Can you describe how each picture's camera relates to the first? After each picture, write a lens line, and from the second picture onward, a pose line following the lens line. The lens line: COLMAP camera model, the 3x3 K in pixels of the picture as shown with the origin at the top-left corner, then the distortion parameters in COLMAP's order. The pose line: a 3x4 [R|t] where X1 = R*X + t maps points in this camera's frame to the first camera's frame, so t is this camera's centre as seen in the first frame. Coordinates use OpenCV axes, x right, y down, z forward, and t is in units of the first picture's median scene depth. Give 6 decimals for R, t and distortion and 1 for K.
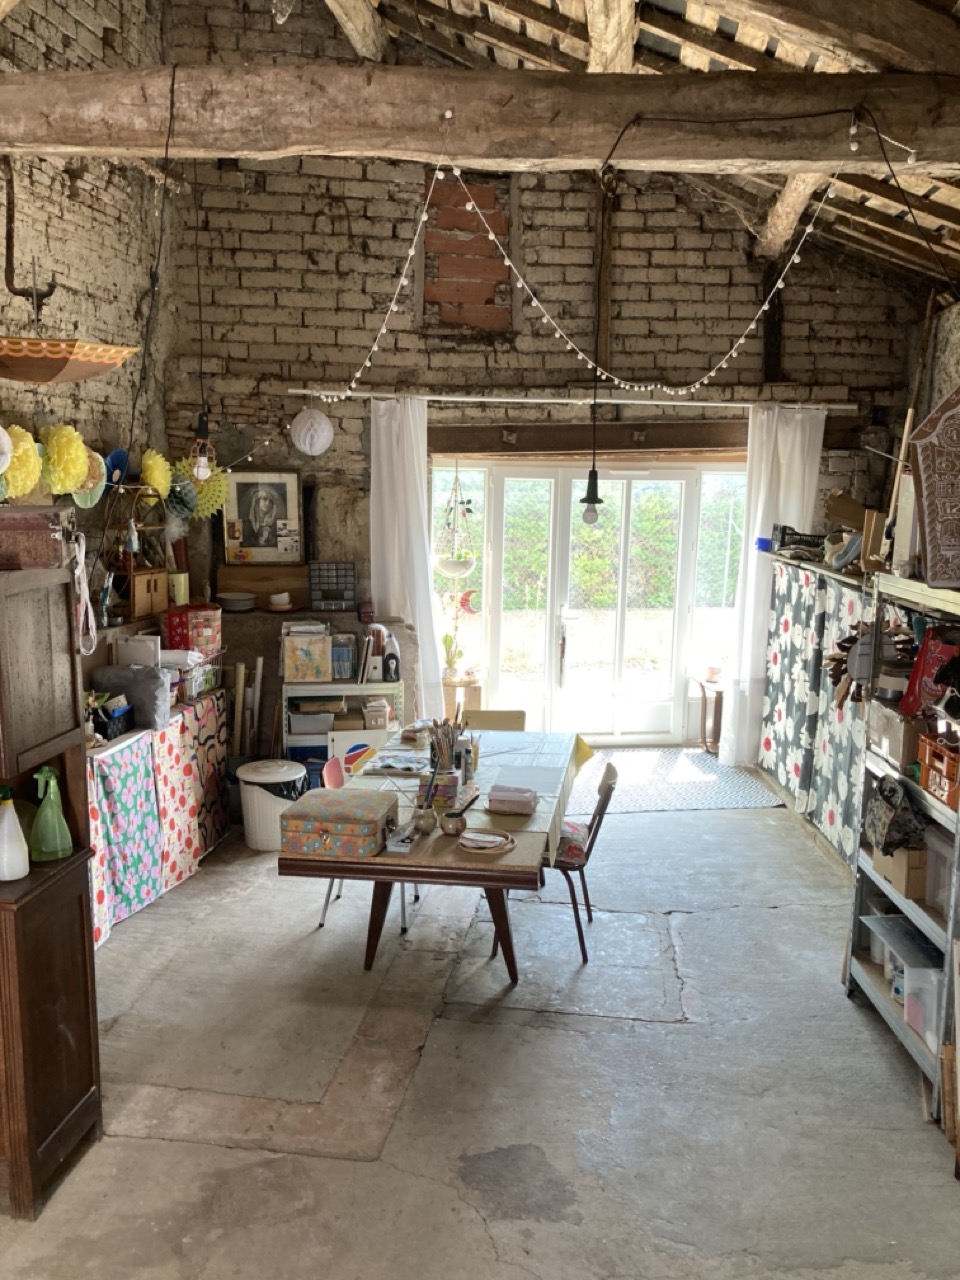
lens RADIAL K [[1181.4, 0, 480.0], [0, 1181.4, 640.0], [0, 0, 1]] dist [0.035851, 0.002460]
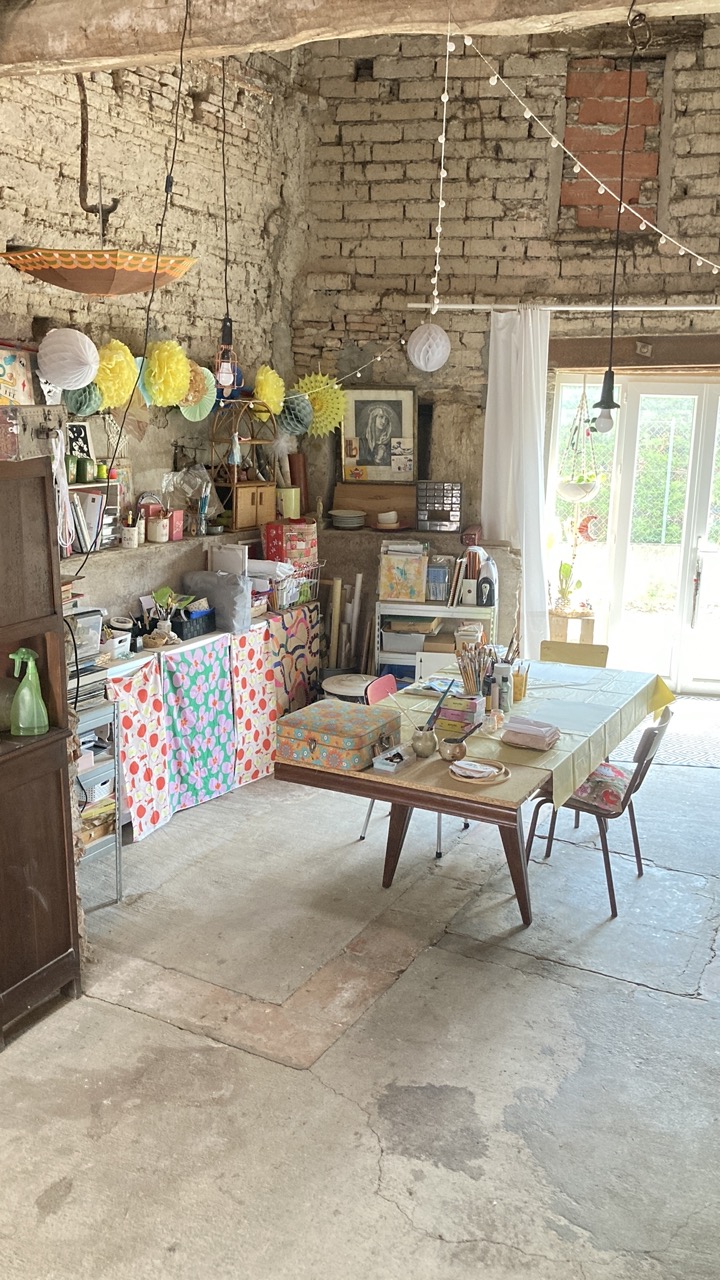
lens RADIAL K [[1153.5, 0, 360.0], [0, 1153.5, 640.0], [0, 0, 1]] dist [0.036433, -0.022613]
pose [[0.930897, 0.074995, -0.357500, 0.185597], [-0.055882, 0.996415, 0.063513, 0.009613], [0.360981, -0.039146, 0.931751, 0.084587]]
